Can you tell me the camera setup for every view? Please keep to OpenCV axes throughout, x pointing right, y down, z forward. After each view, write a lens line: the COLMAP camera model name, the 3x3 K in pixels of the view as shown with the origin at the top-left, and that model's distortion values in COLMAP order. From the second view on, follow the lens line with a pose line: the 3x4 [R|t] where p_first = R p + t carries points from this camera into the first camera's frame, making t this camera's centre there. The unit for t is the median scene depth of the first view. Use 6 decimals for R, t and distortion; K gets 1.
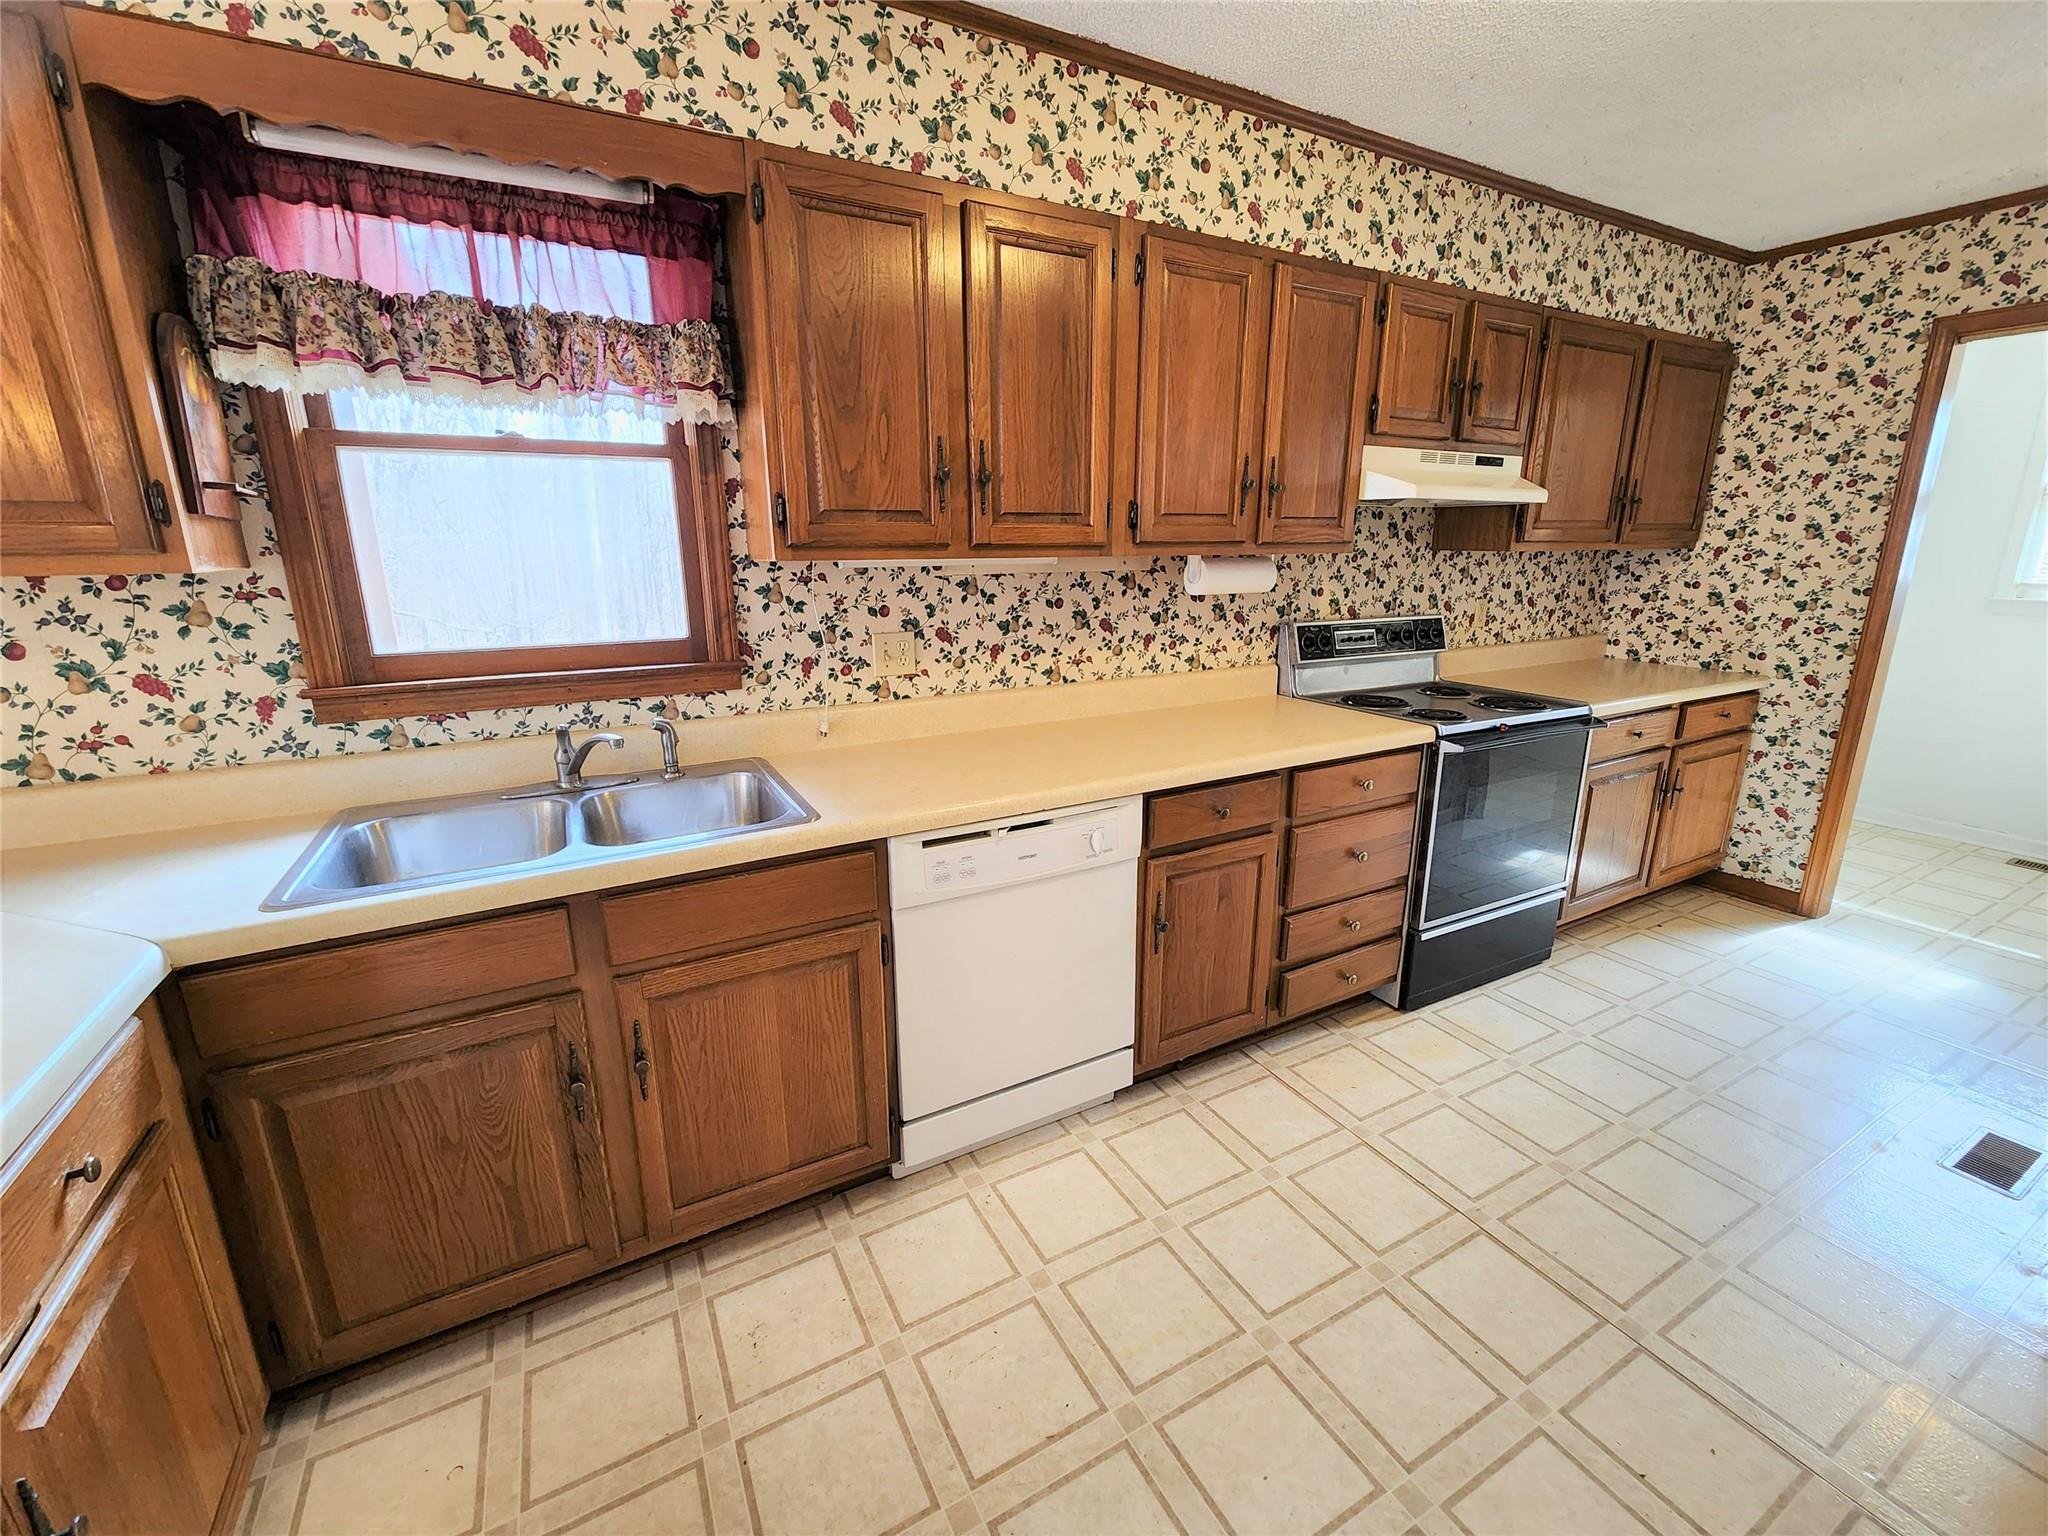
lens RADIAL K [[843.0, 0, 1025.5], [0, 843.0, 756.8], [0, 0, 1]] dist [0.002981, -0.001812]
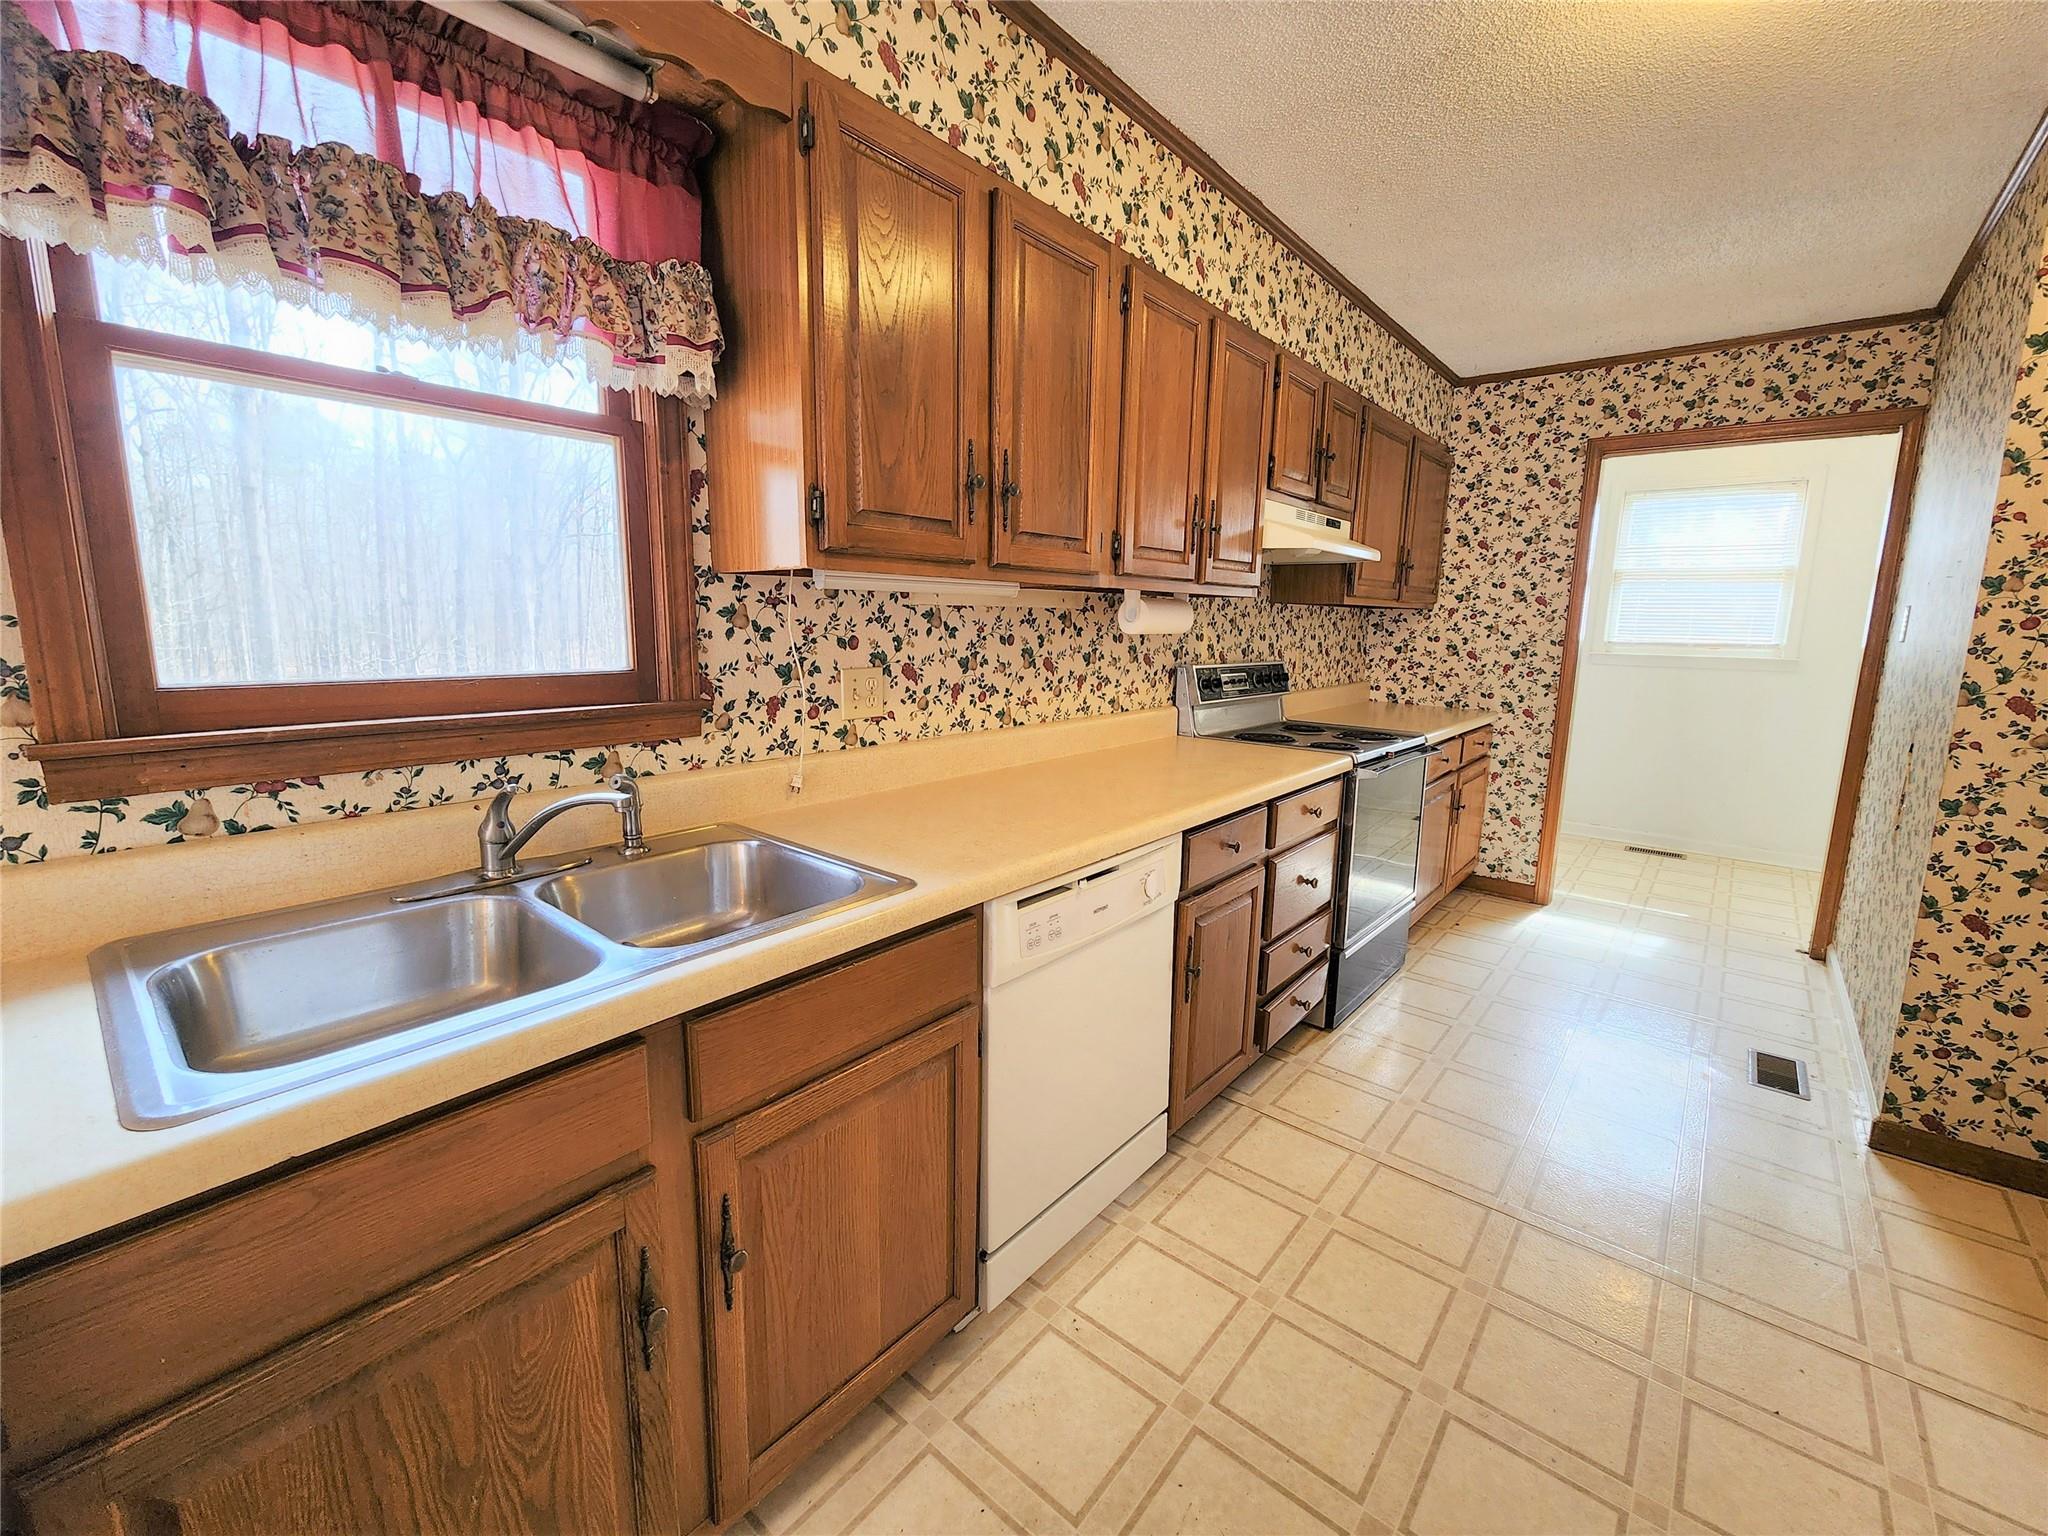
lens RADIAL K [[843.0, 0, 1032.9], [0, 843.0, 757.6], [0, 0, 1]] dist [0.002981, -0.001812]
pose [[0.931700, -0.039129, 0.361115, -0.383336], [0.067283, 0.995567, -0.065719, 0.013313], [-0.356942, 0.085527, 0.930203, 0.190609]]
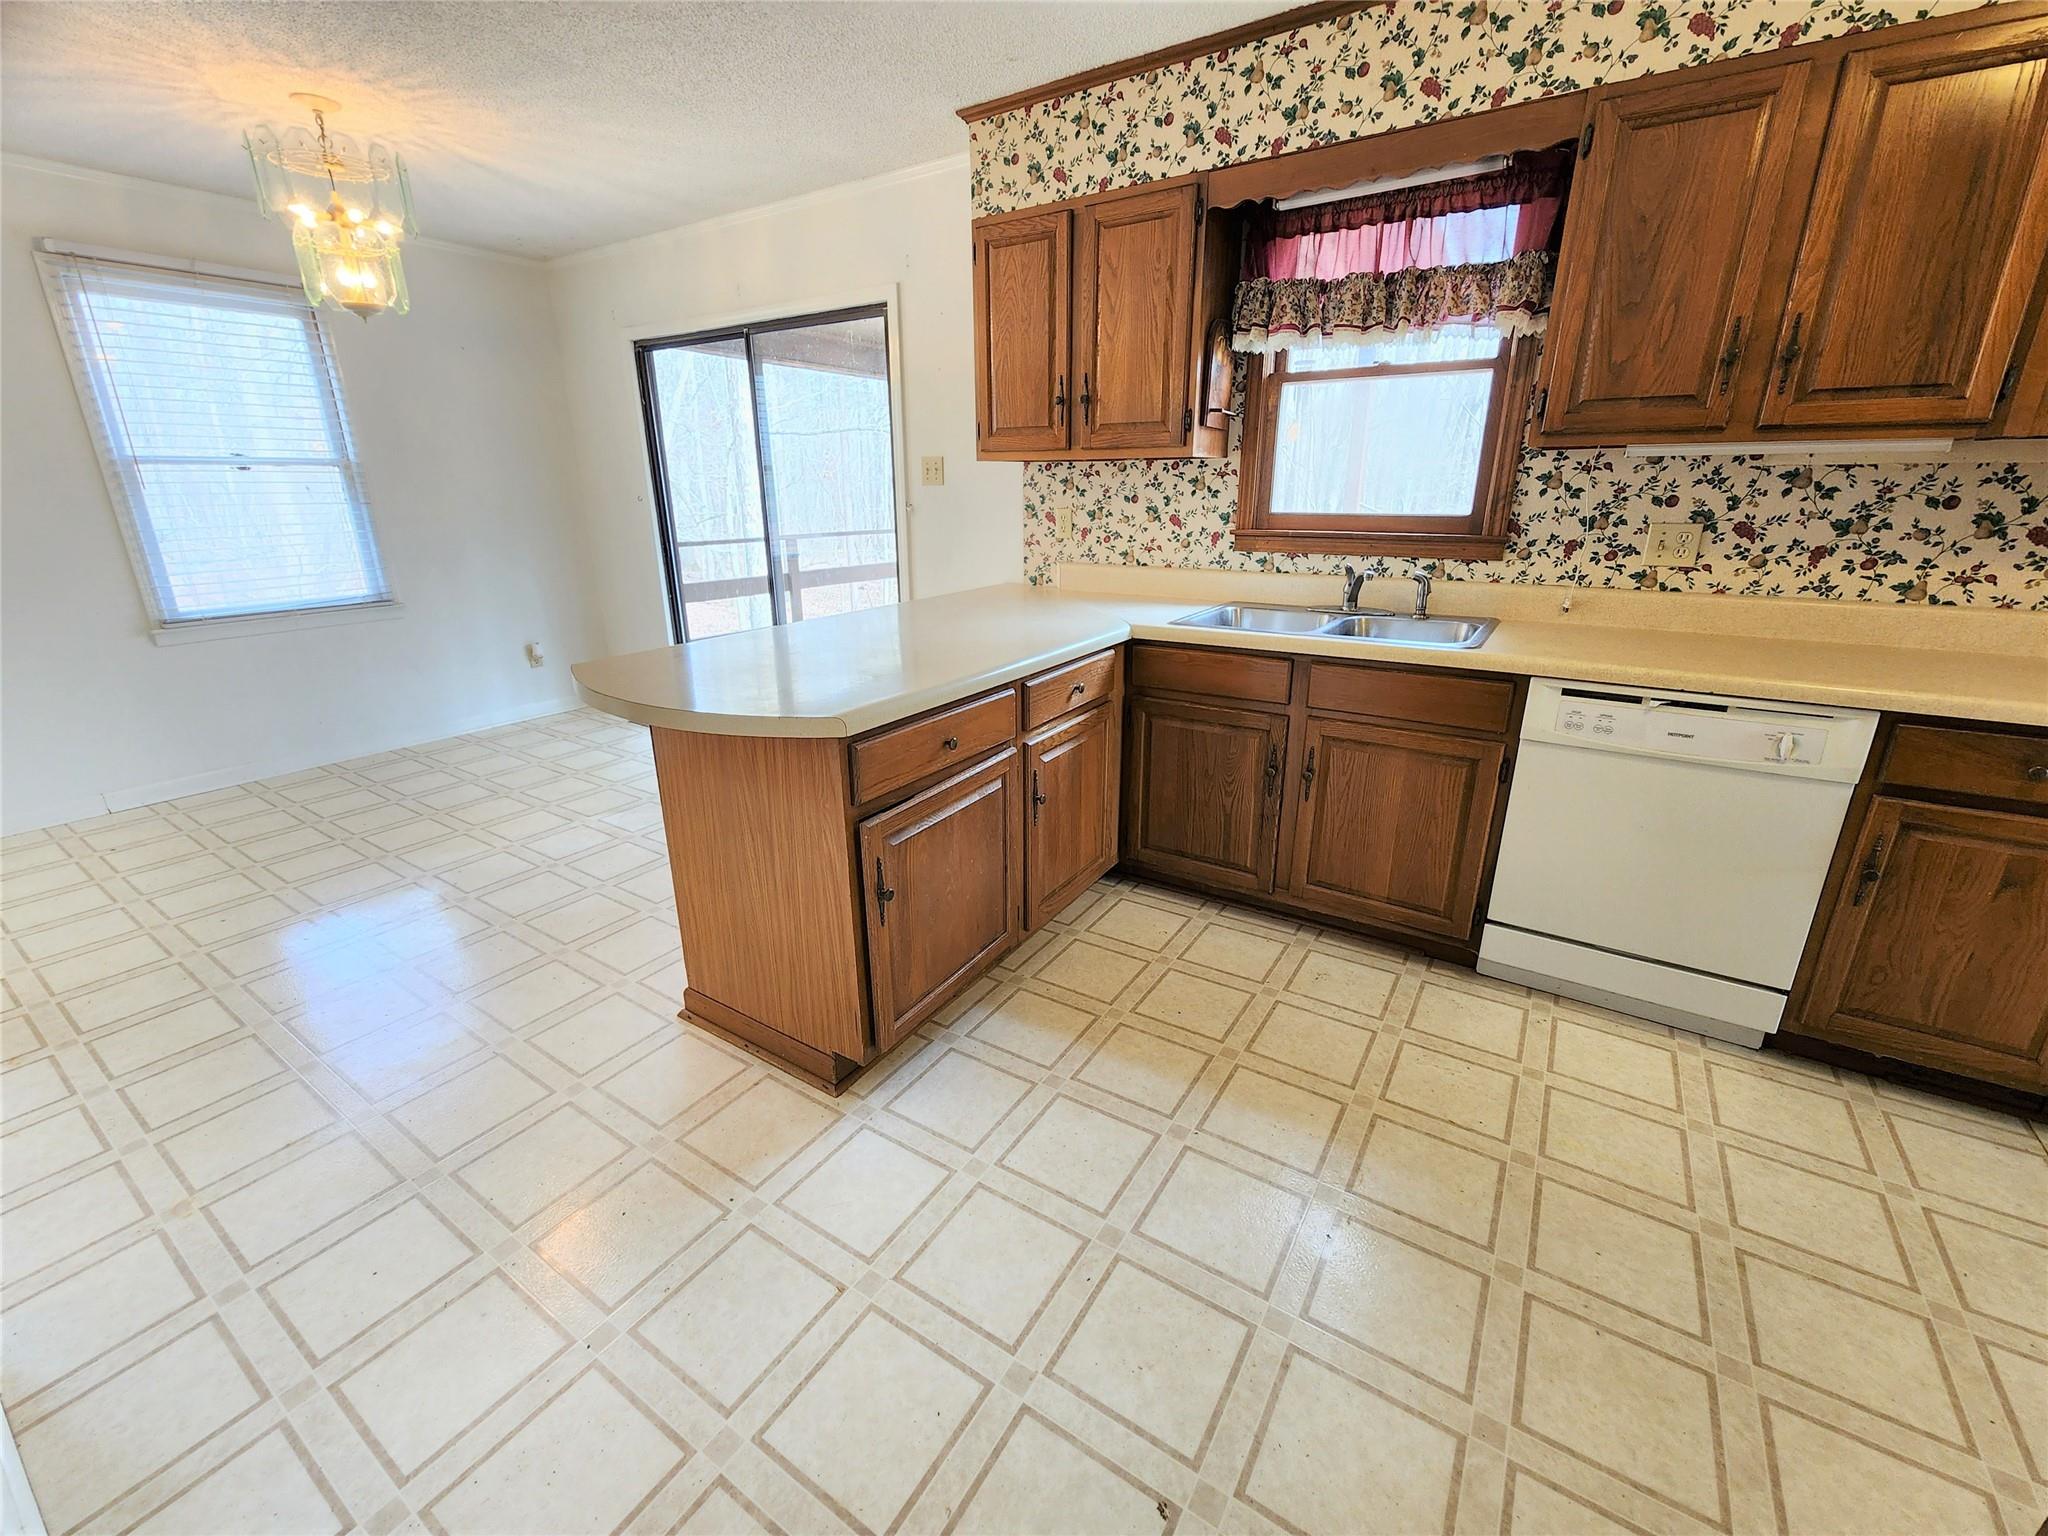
lens RADIAL K [[843.0, 0, 1026.9], [0, 843.0, 760.1], [0, 0, 1]] dist [0.002981, -0.001812]
pose [[0.478008, 0.276634, -0.833656, 0.496059], [-0.213223, 0.957266, 0.195392, 0.118698], [0.852082, 0.084356, 0.516565, -0.216230]]
